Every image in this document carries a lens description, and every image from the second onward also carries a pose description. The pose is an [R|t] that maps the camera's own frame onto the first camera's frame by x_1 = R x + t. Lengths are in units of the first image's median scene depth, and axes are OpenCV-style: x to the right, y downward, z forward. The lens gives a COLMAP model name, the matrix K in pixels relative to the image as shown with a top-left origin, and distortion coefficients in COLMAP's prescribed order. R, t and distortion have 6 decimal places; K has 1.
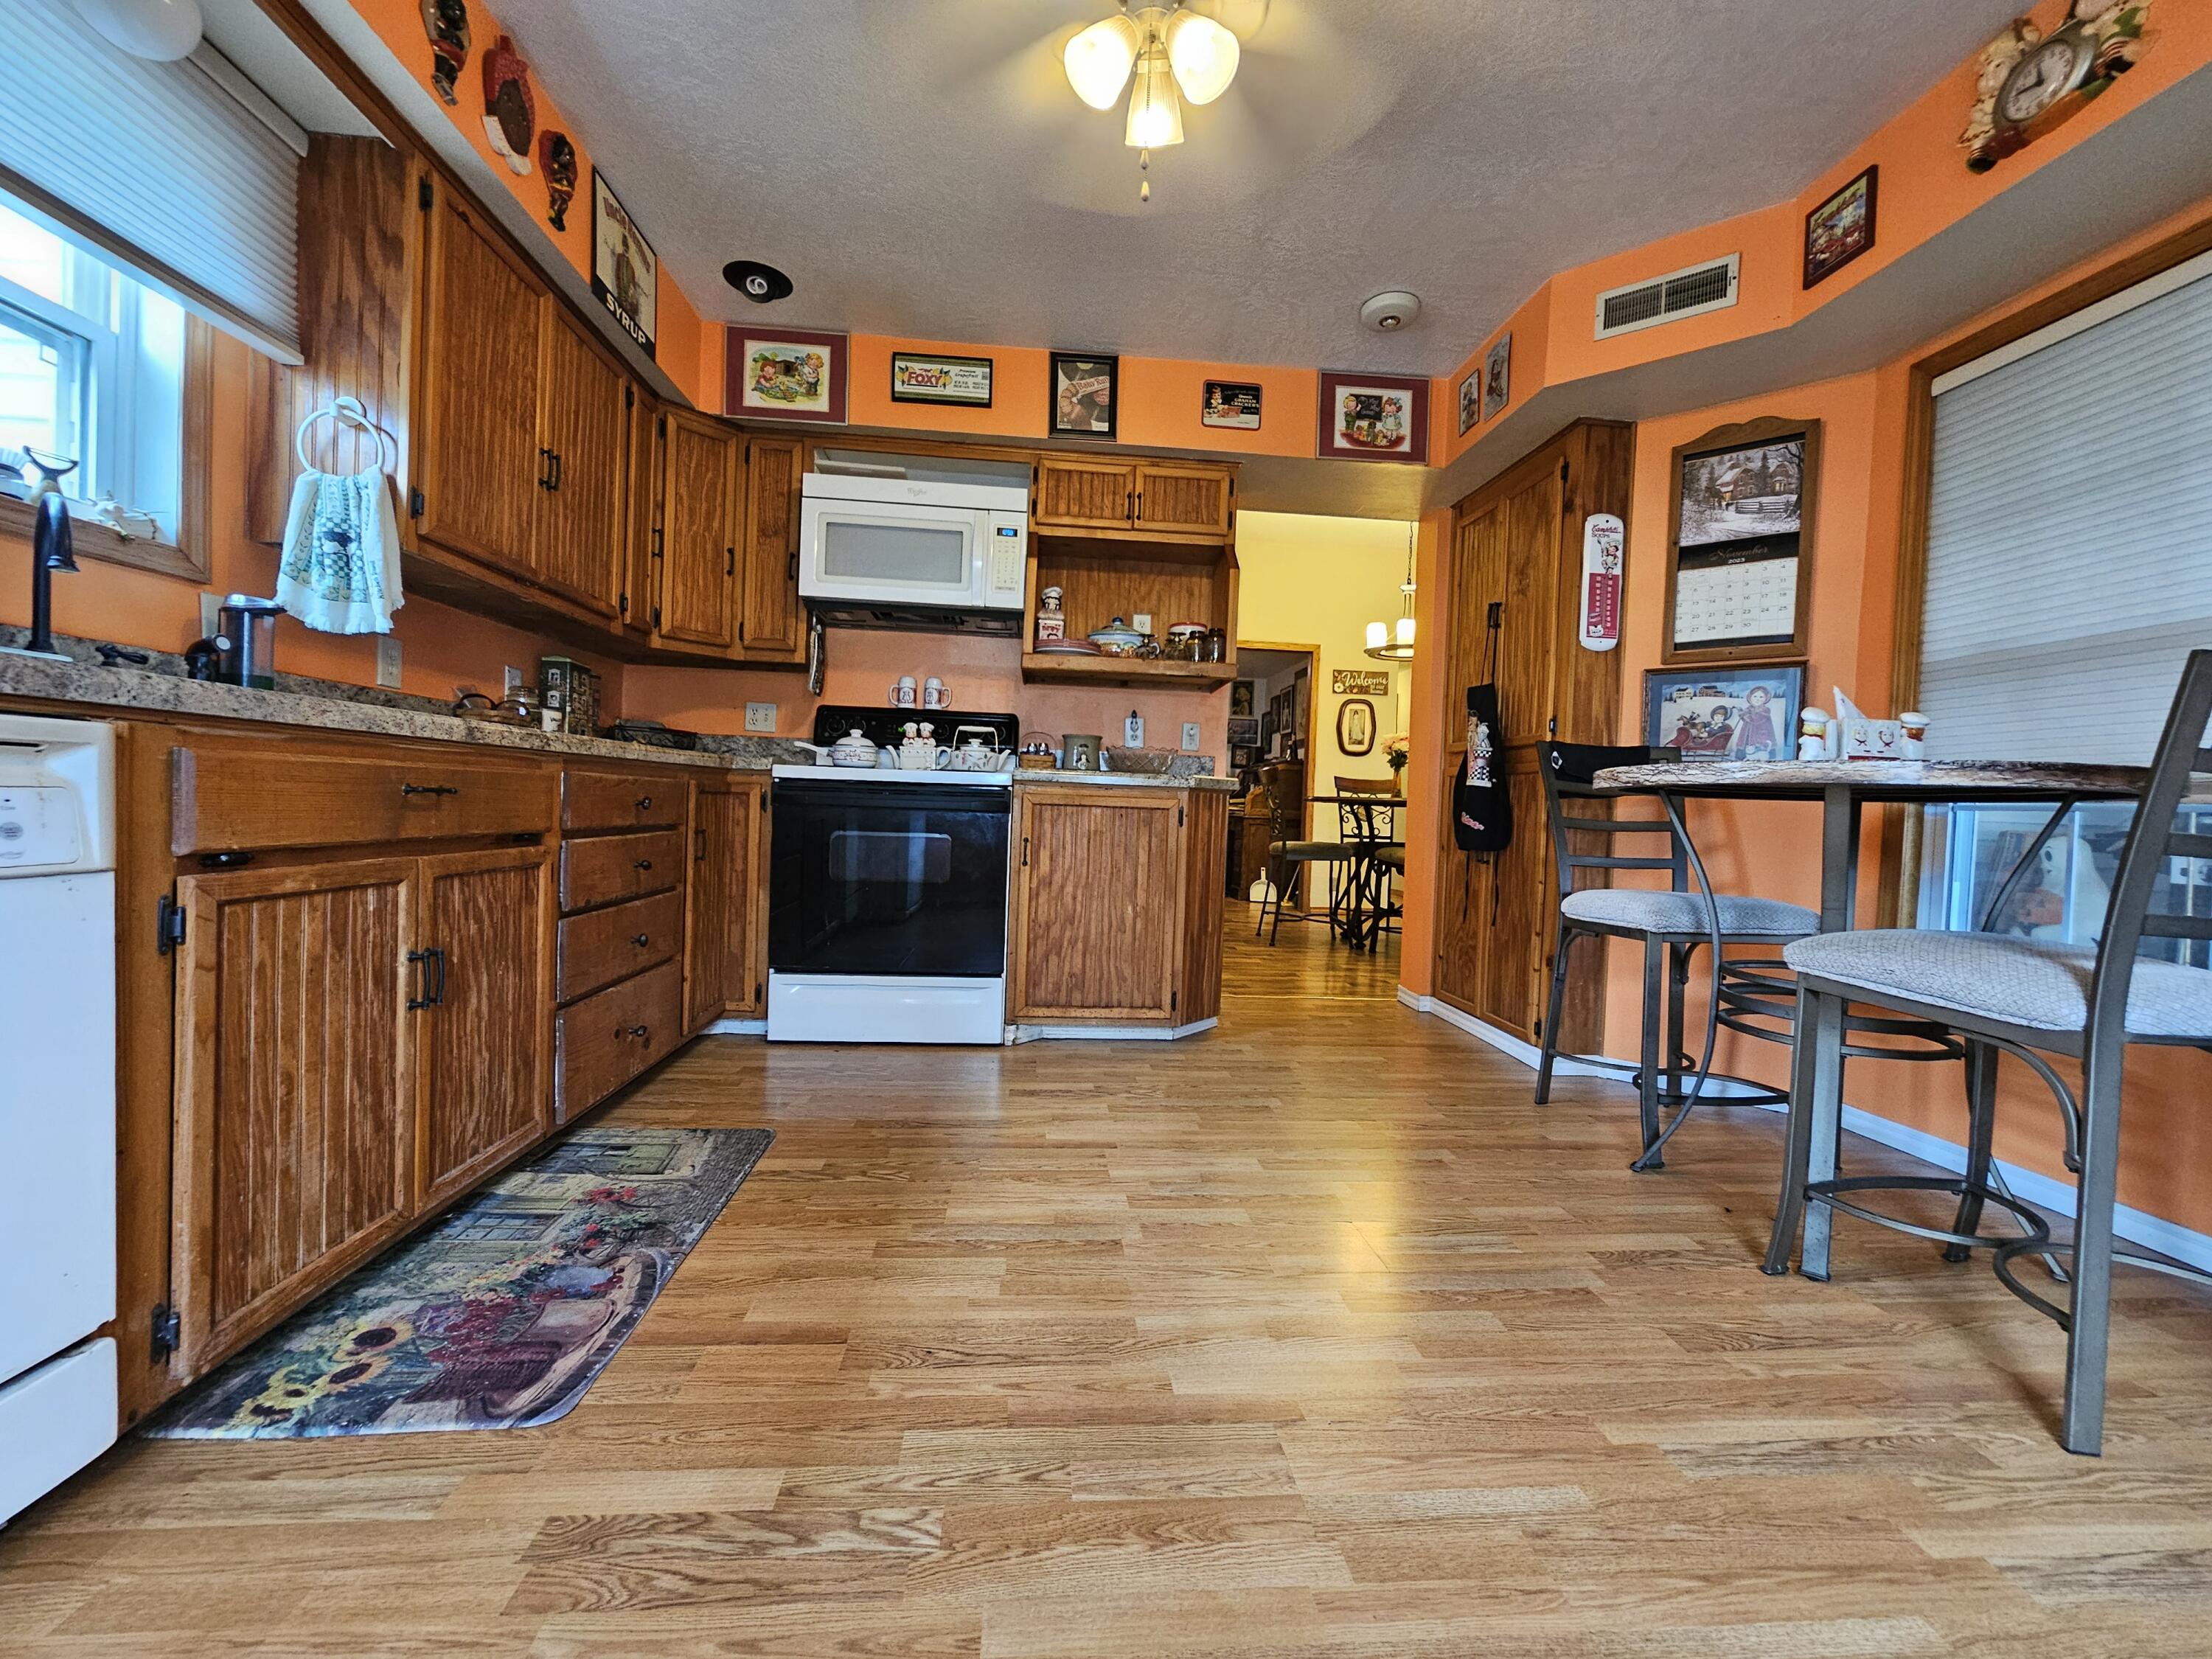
lens RADIAL K [[906.2, 0, 1106.0], [0, 906.2, 829.5], [0, 0, 1]] dist [-0.003311, 0.000913]
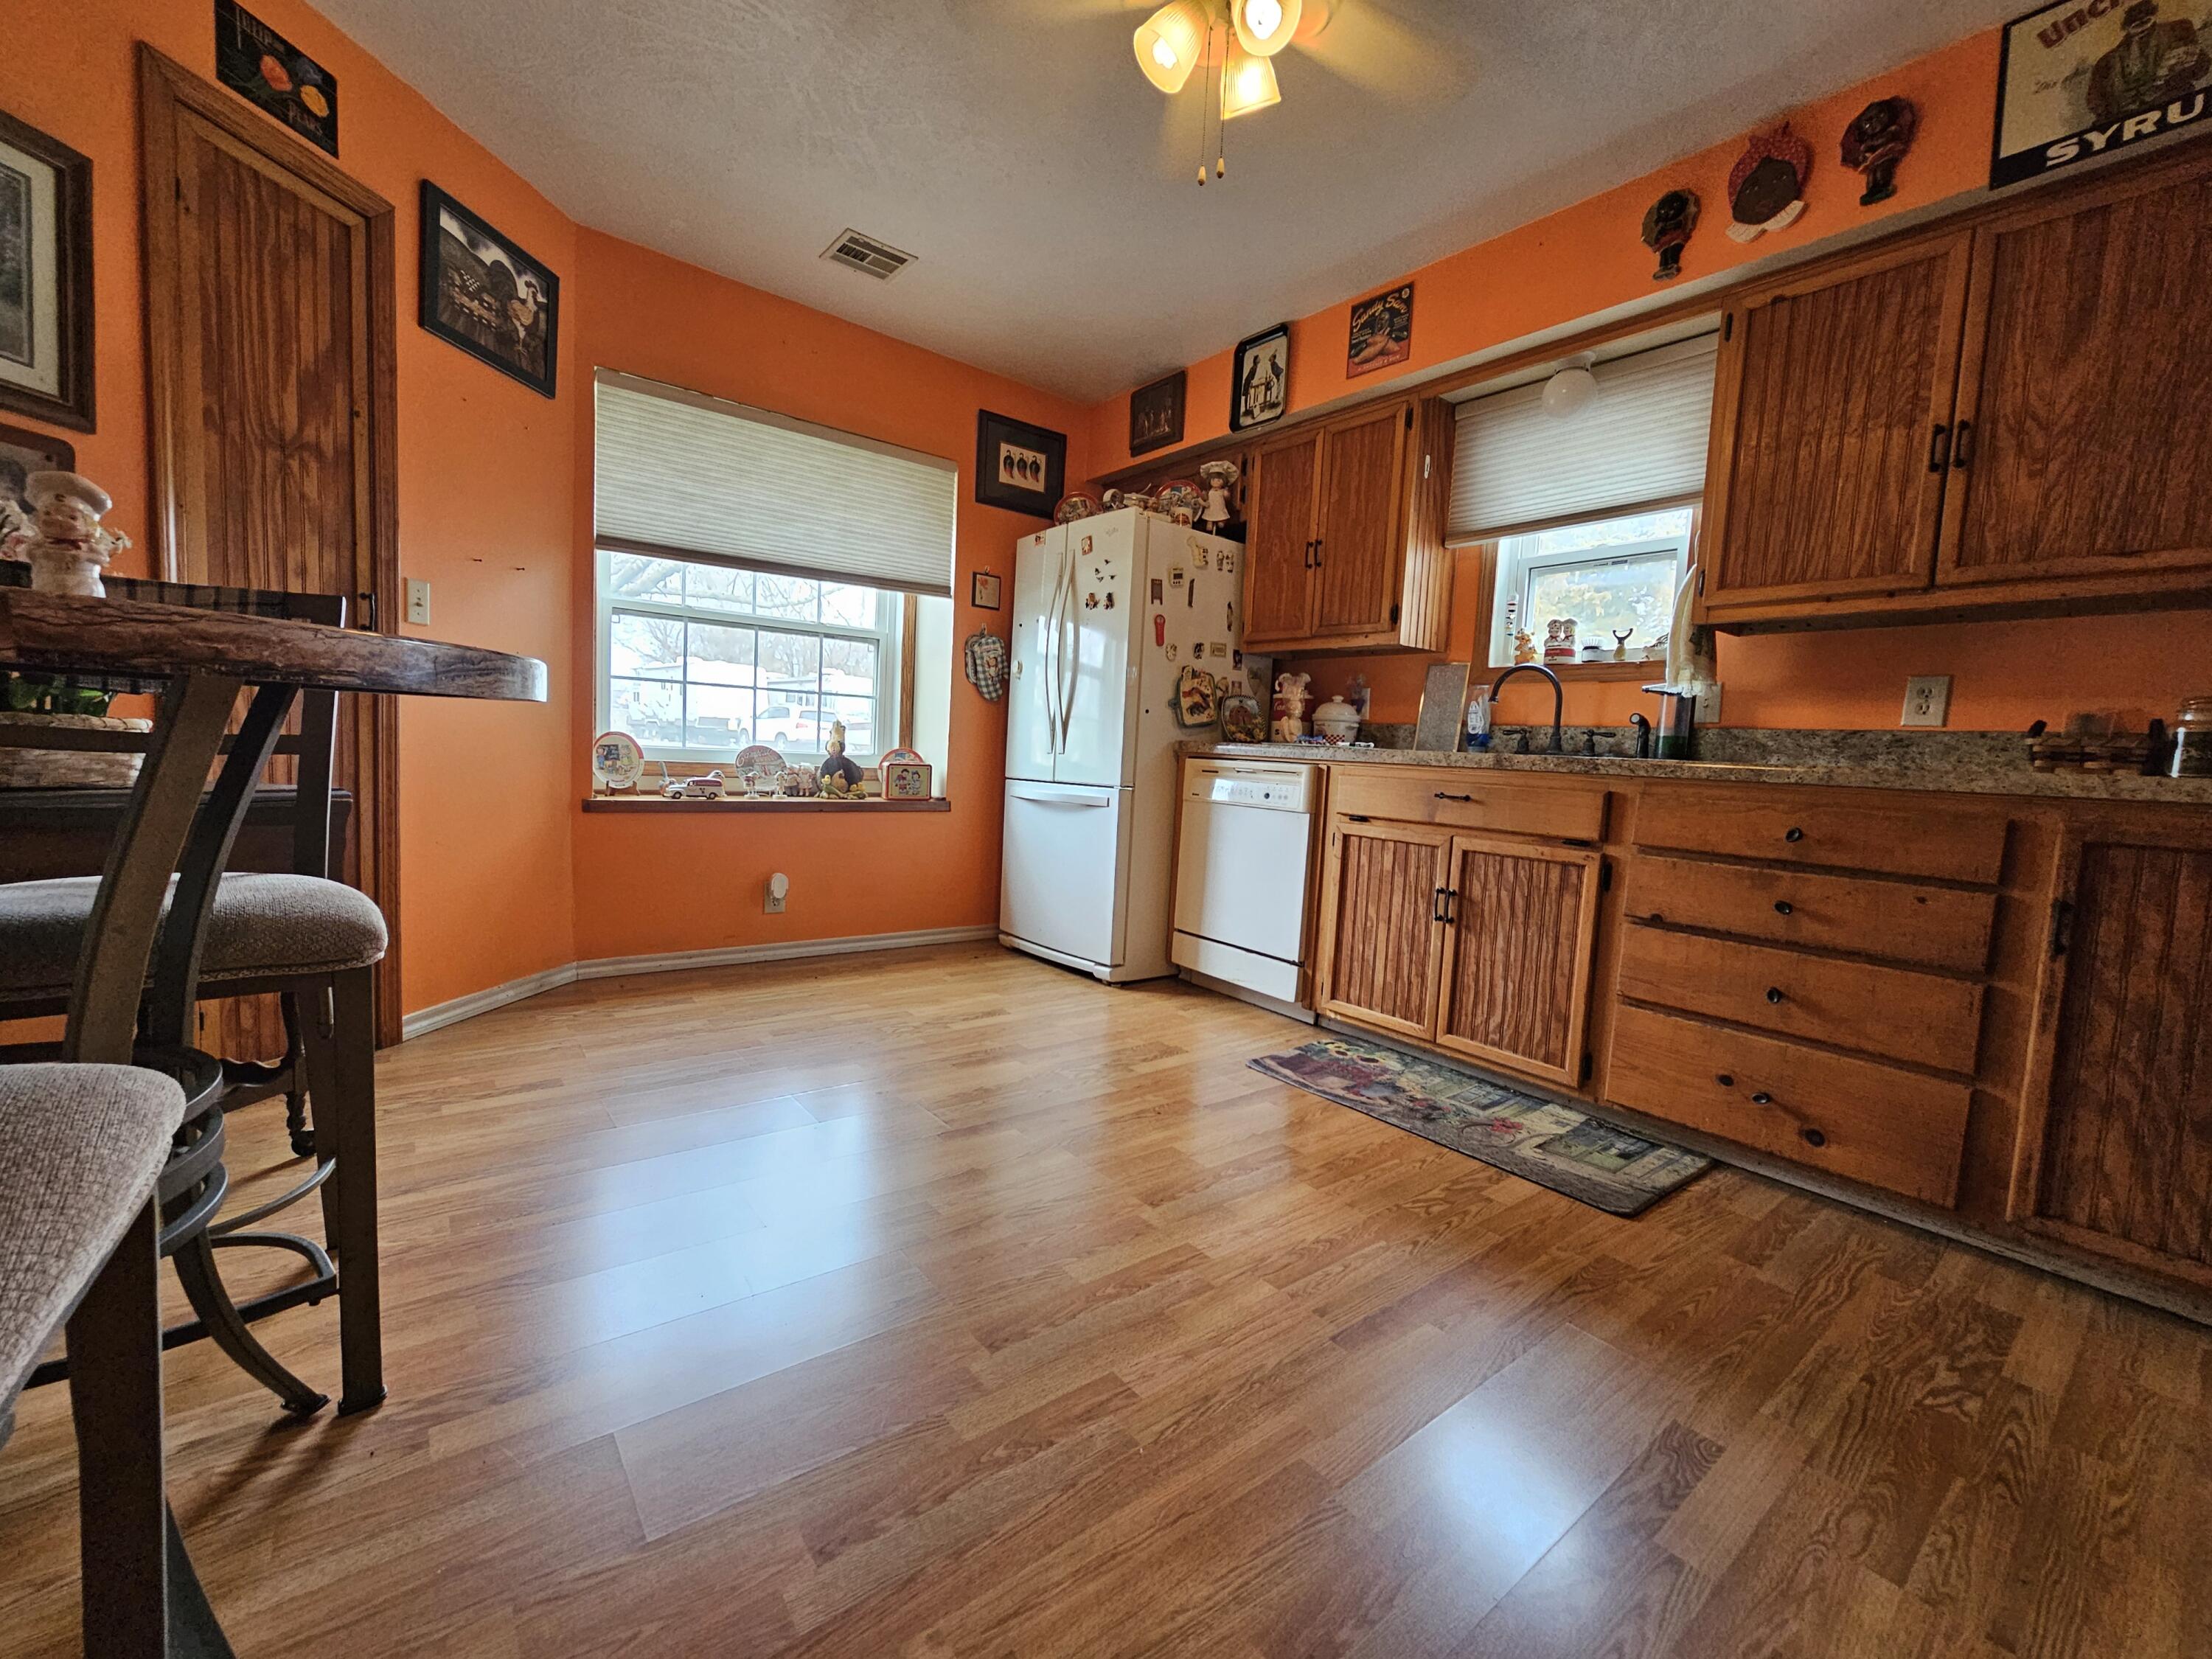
lens RADIAL K [[906.2, 0, 1106.0], [0, 906.2, 829.5], [0, 0, 1]] dist [-0.003311, 0.000913]
pose [[-0.833170, -0.034223, -0.551957, 0.692336], [-0.098365, 0.991339, 0.087015, -0.062915], [0.544198, 0.126792, -0.829320, 1.902251]]
